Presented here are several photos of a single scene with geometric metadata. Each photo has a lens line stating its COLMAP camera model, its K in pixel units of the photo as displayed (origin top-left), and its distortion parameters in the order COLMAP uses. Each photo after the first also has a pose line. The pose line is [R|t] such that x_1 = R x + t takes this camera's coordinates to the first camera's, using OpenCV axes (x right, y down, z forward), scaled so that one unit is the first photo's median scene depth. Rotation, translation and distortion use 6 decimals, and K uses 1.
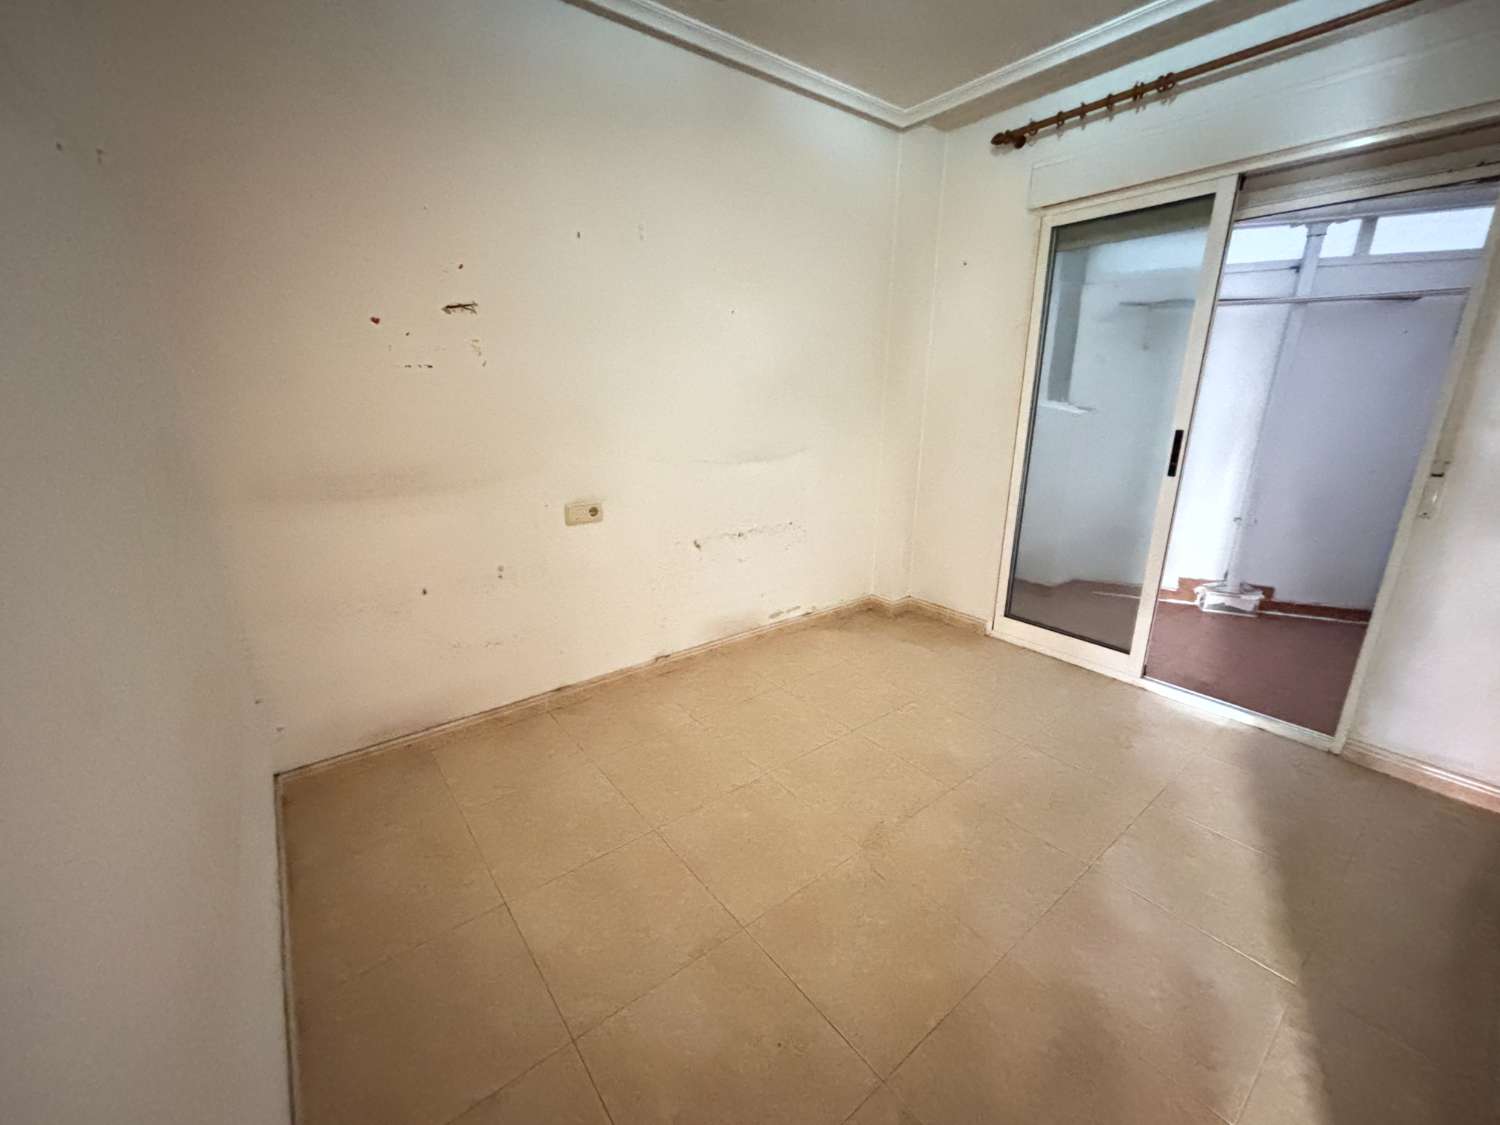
lens RADIAL K [[589.7, 0, 740.0], [0, 589.7, 559.2], [0, 0, 1]] dist [0.000117, 0.000251]
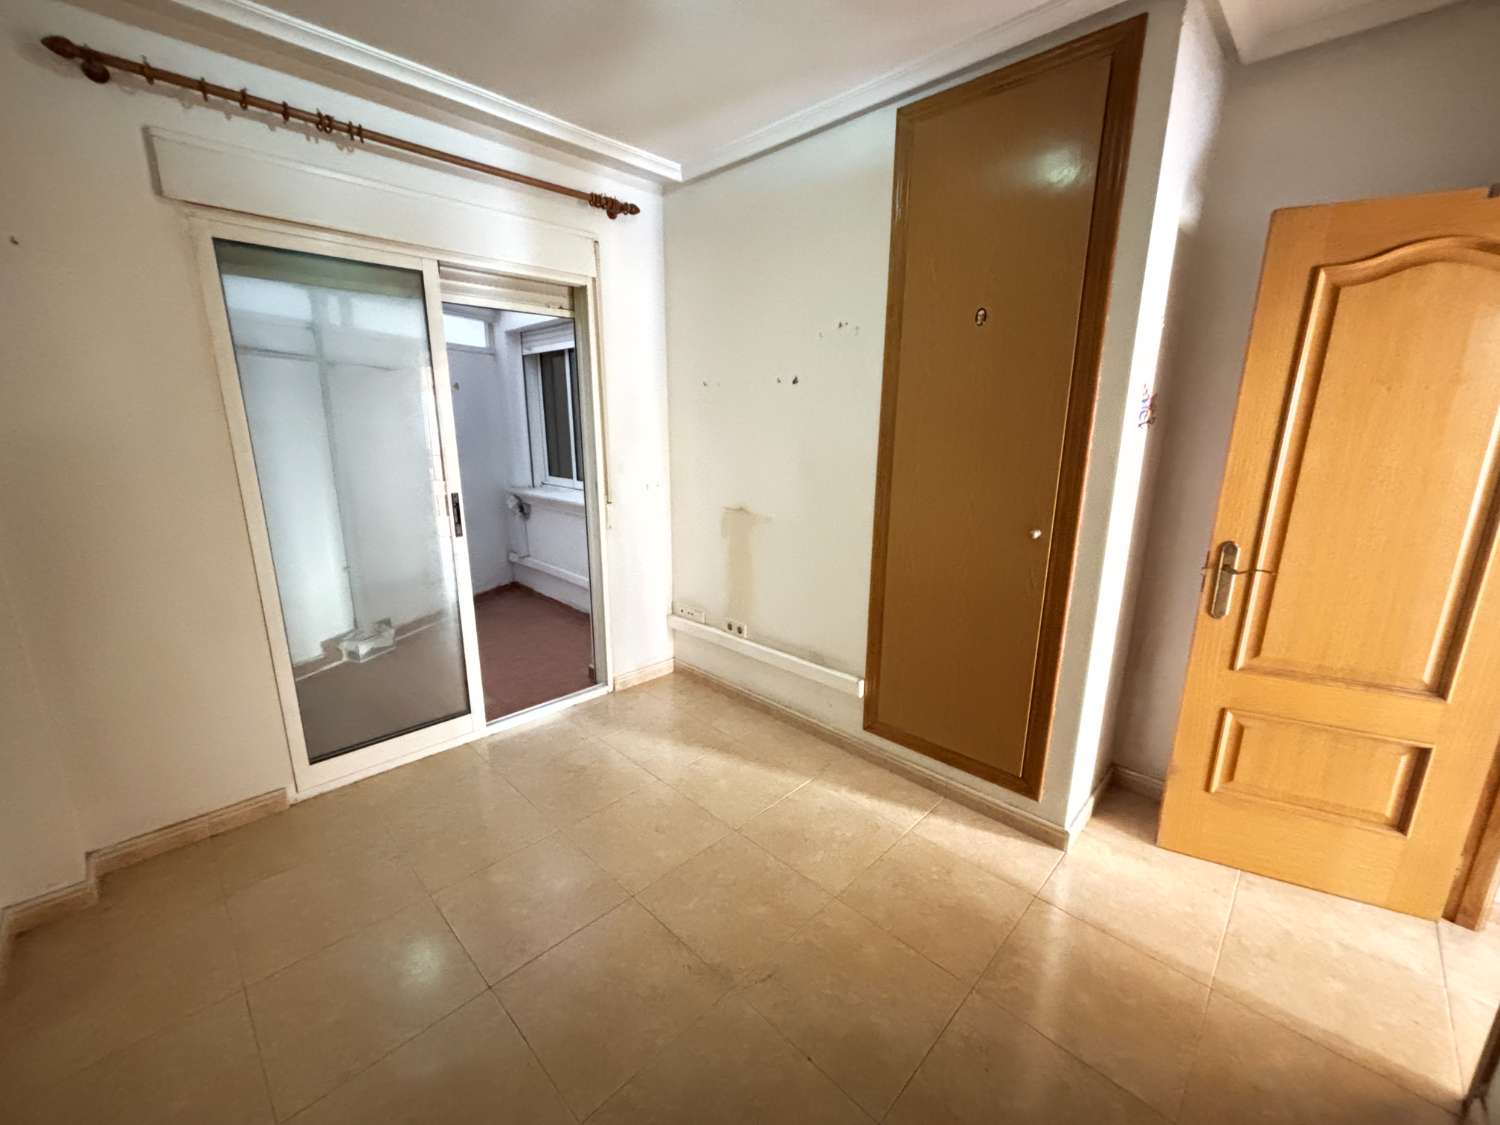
lens RADIAL K [[589.7, 0, 740.0], [0, 589.7, 559.2], [0, 0, 1]] dist [0.000117, 0.000251]
pose [[-0.113790, -0.220963, 0.968621, -0.265963], [0.276300, 0.929454, 0.244487, -0.173602], [-0.954311, 0.295450, -0.044711, 0.464360]]
